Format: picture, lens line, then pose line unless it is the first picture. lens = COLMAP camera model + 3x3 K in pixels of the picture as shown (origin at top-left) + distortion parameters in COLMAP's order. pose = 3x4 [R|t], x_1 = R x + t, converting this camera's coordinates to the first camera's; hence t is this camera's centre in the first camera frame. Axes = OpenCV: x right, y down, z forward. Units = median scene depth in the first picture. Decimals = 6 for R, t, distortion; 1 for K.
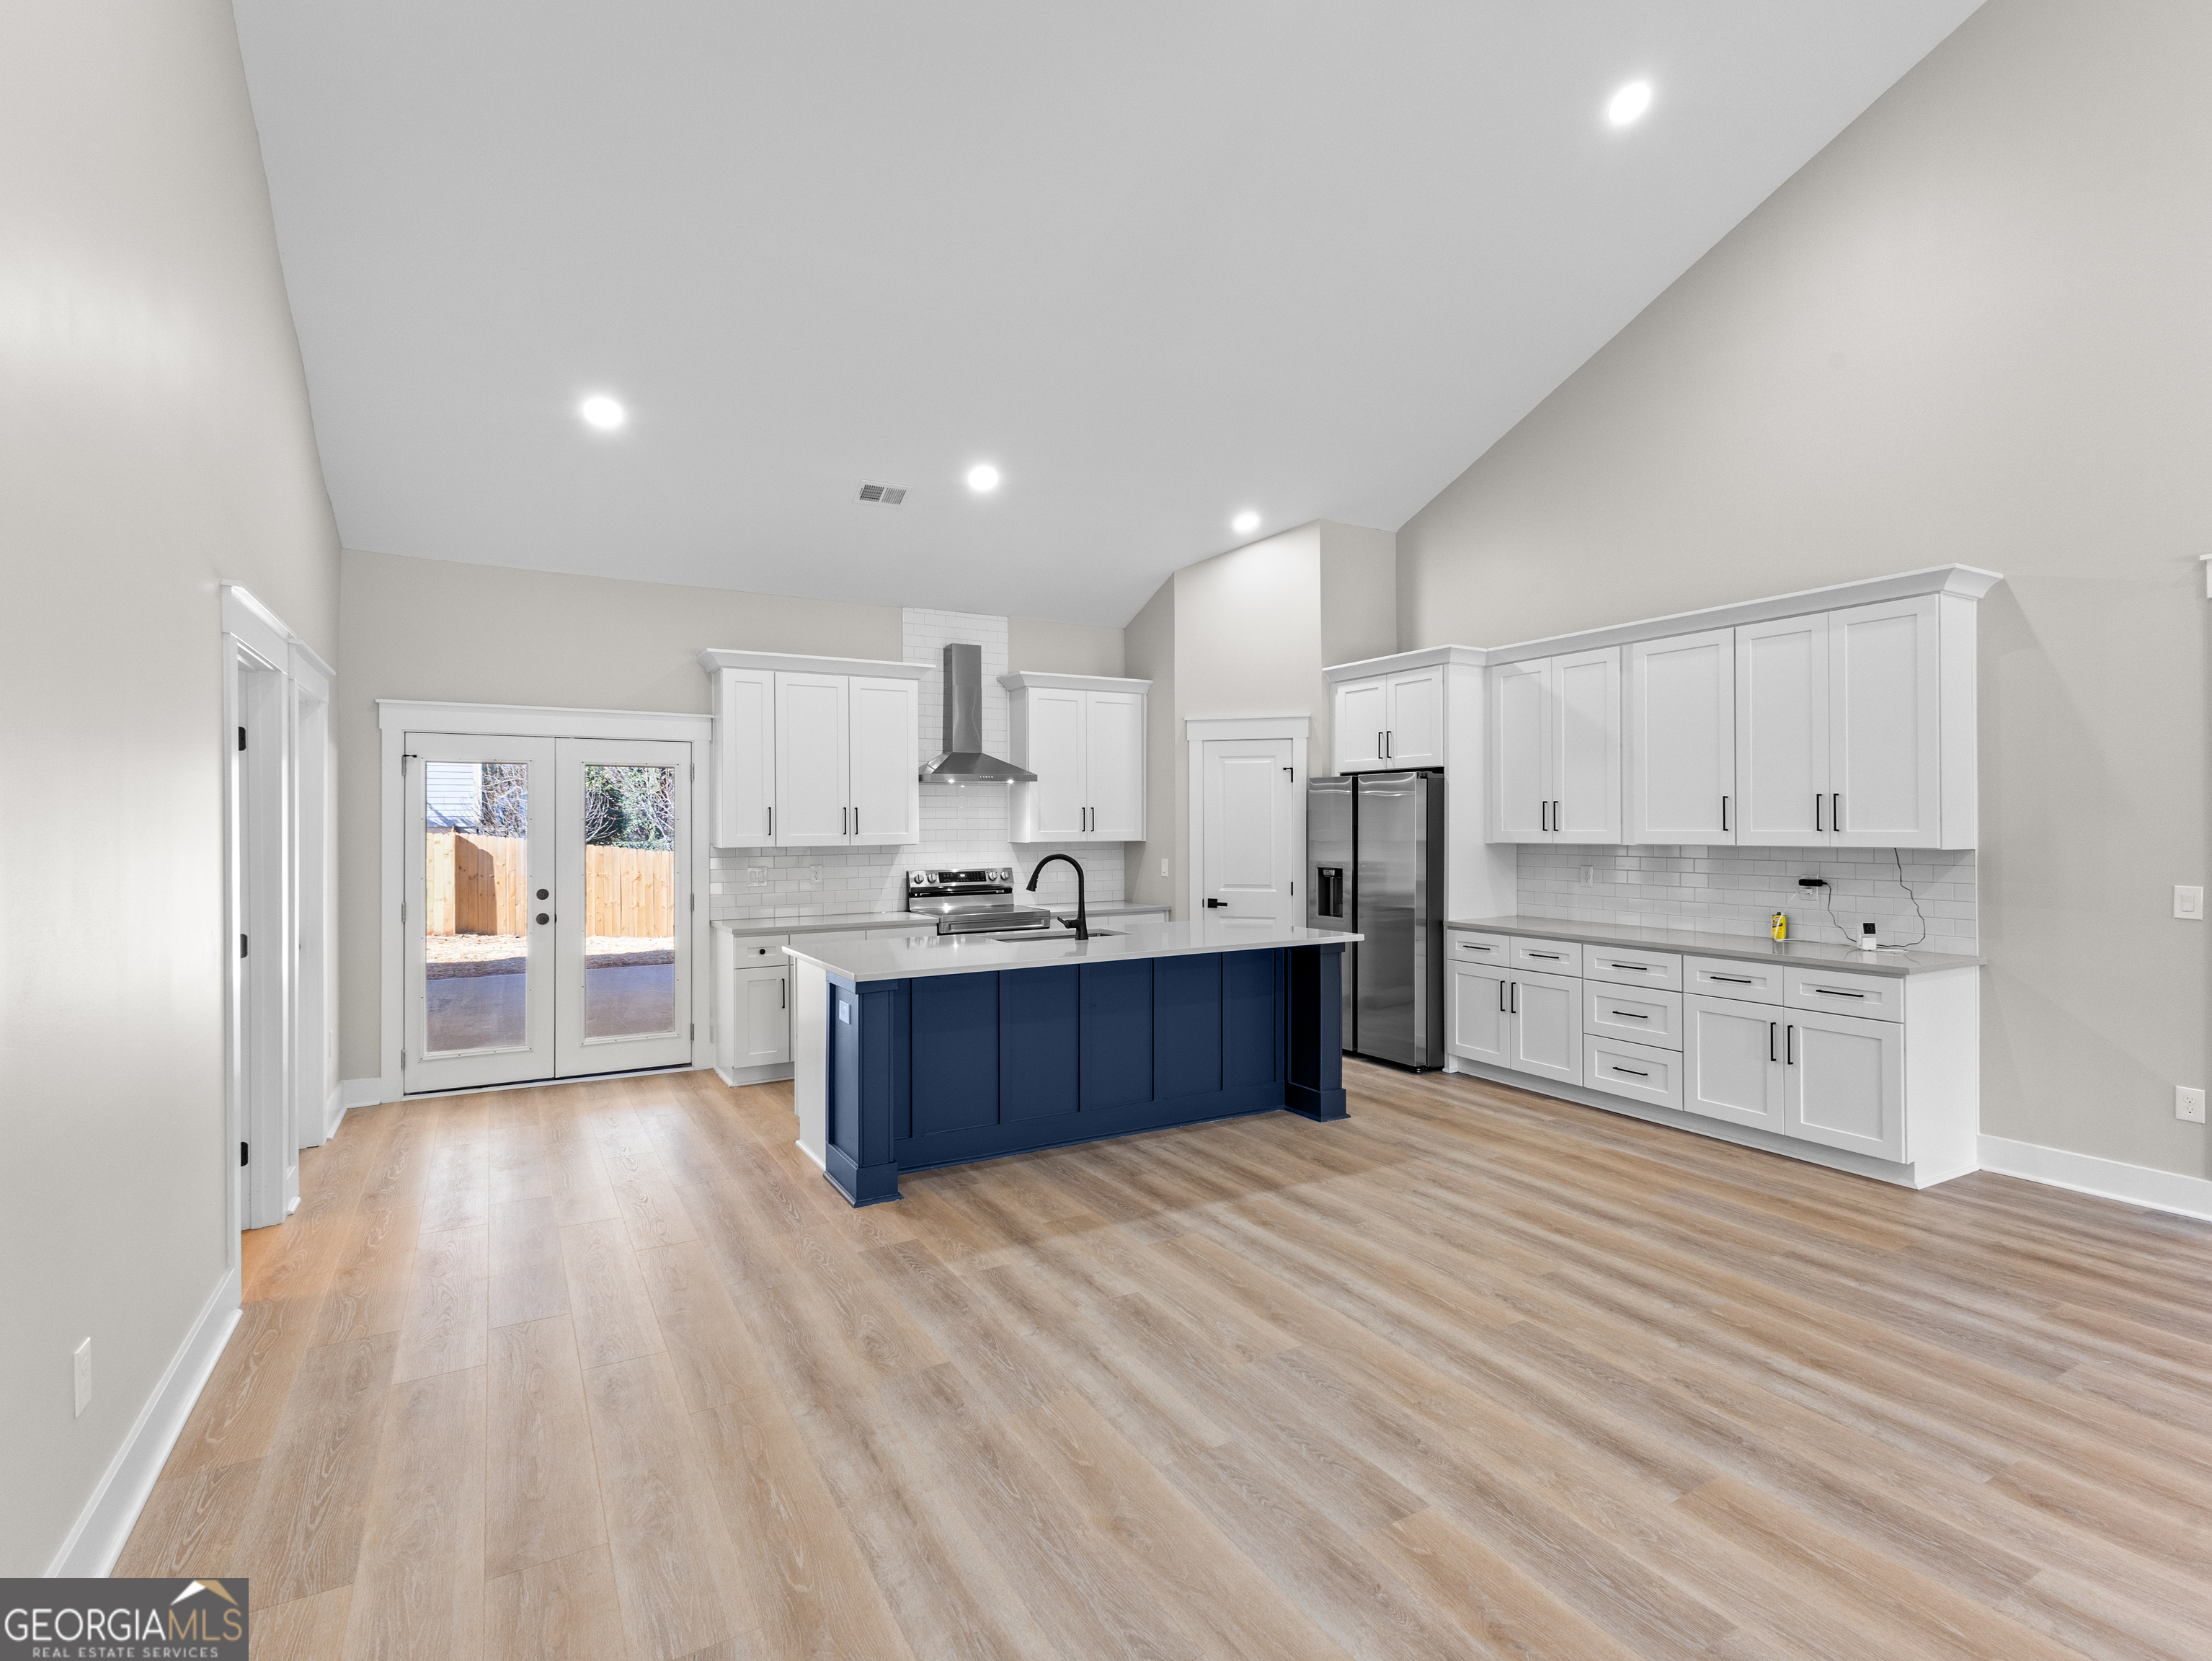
lens RADIAL K [[1076.2, 0, 1098.9], [0, 1076.2, 815.6], [0, 0, 1]] dist [0.011188, -0.001827]
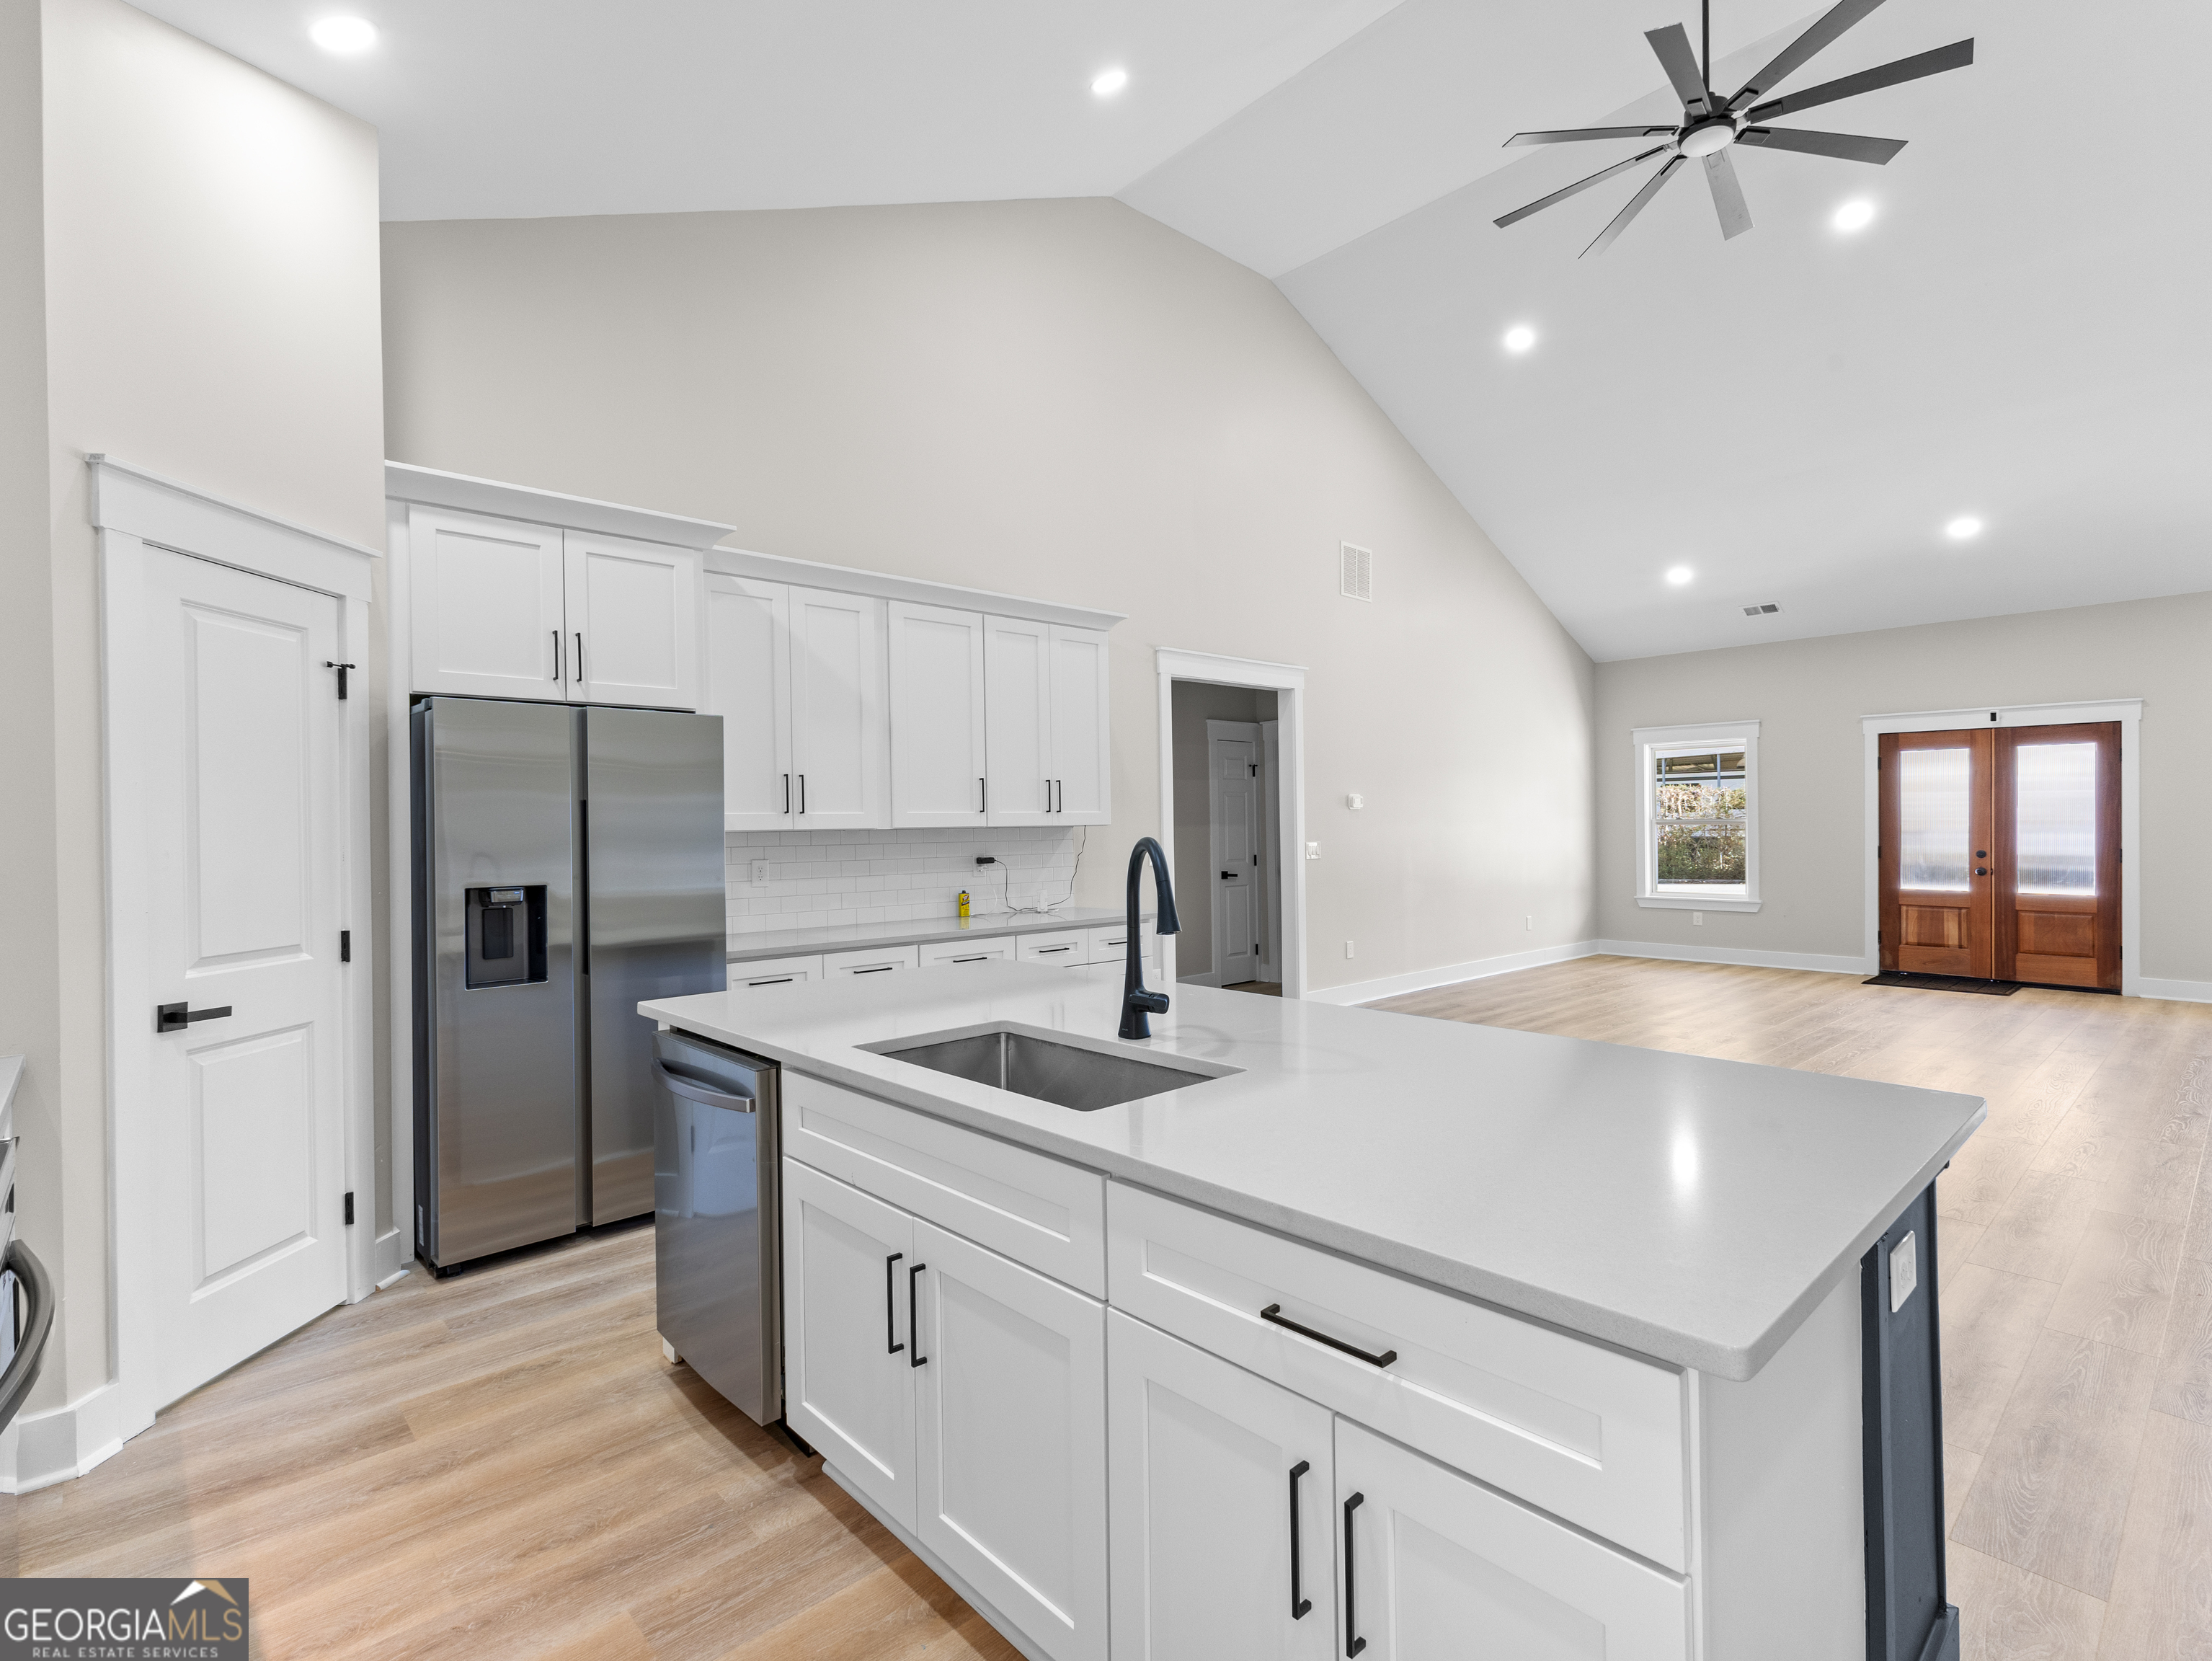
lens RADIAL K [[1076.2, 0, 1122.9], [0, 1076.2, 822.9], [0, 0, 1]] dist [0.011188, -0.001827]
pose [[-0.238139, 0.008956, 0.971190, -0.387836], [0.005661, 0.999953, -0.007833, 0.029067], [-0.971214, 0.003633, -0.238179, 0.990505]]
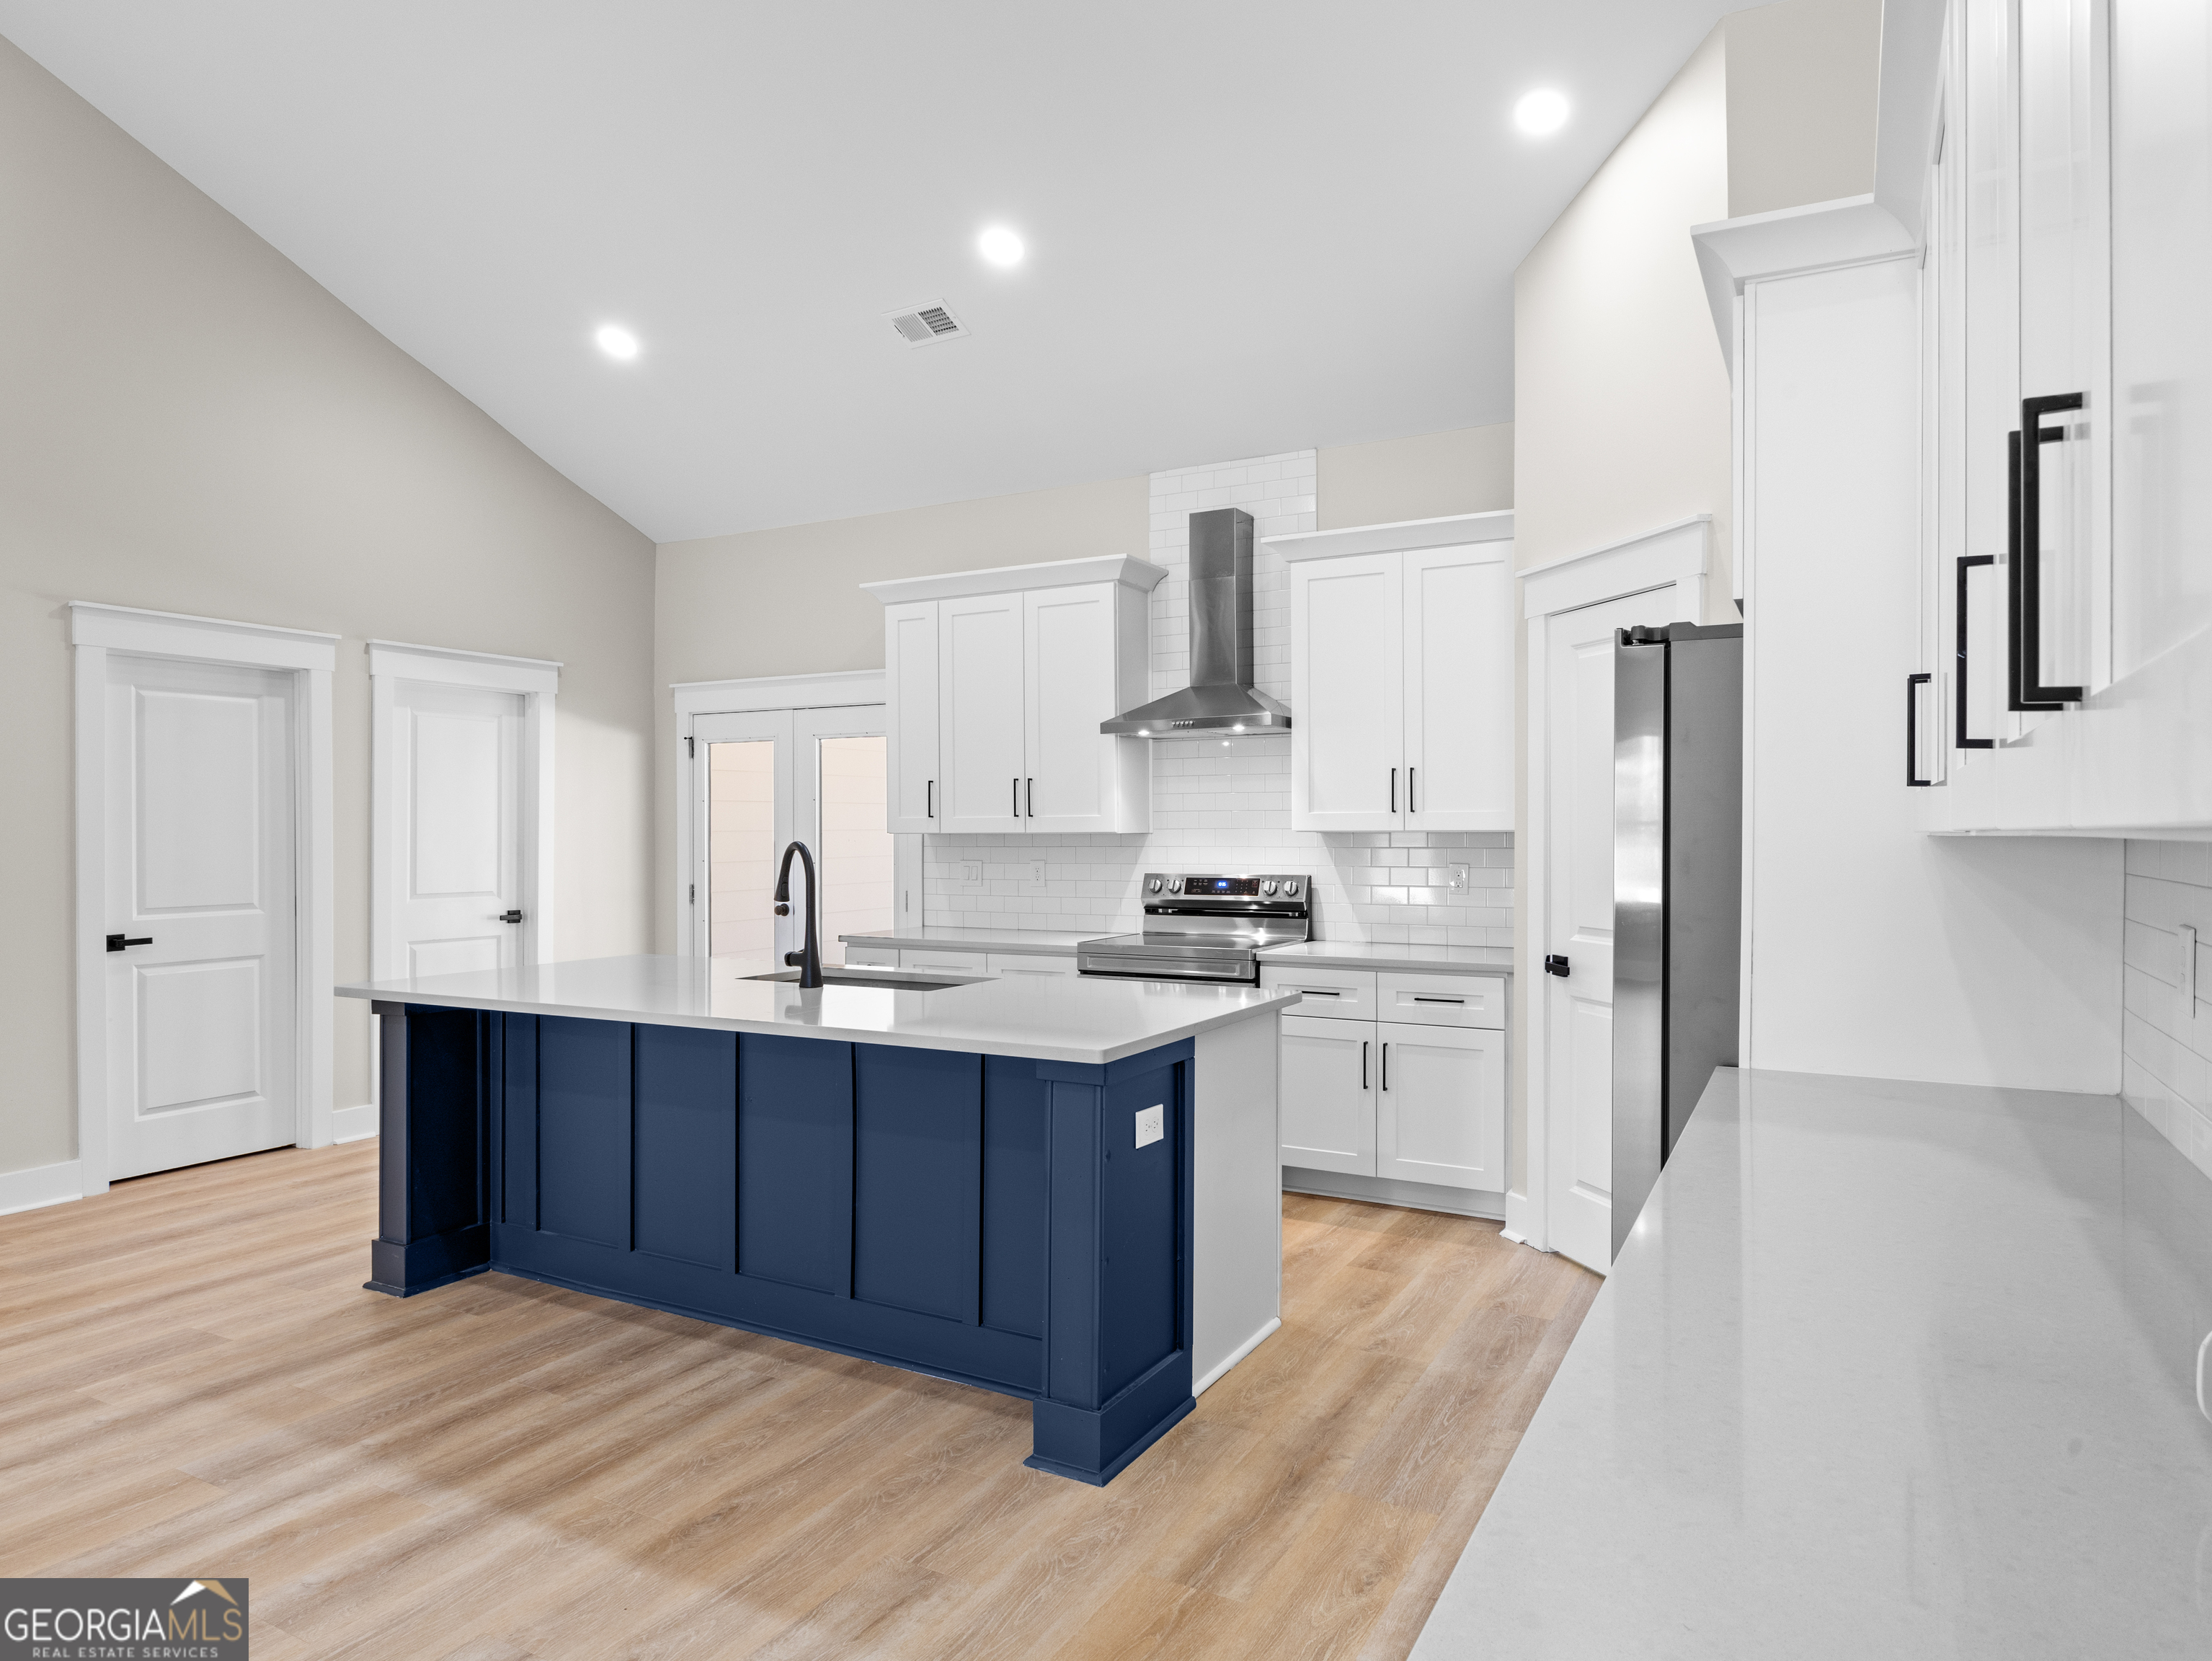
lens RADIAL K [[1327.5, 0, 1117.6], [0, 1327.5, 832.4], [0, 0, 1]] dist [-0.019930, 0.006842]
pose [[0.531324, 0.006371, -0.847145, 0.612908], [0.006928, 0.999906, 0.011865, 0.020296], [0.847140, -0.012173, 0.531230, 0.679737]]
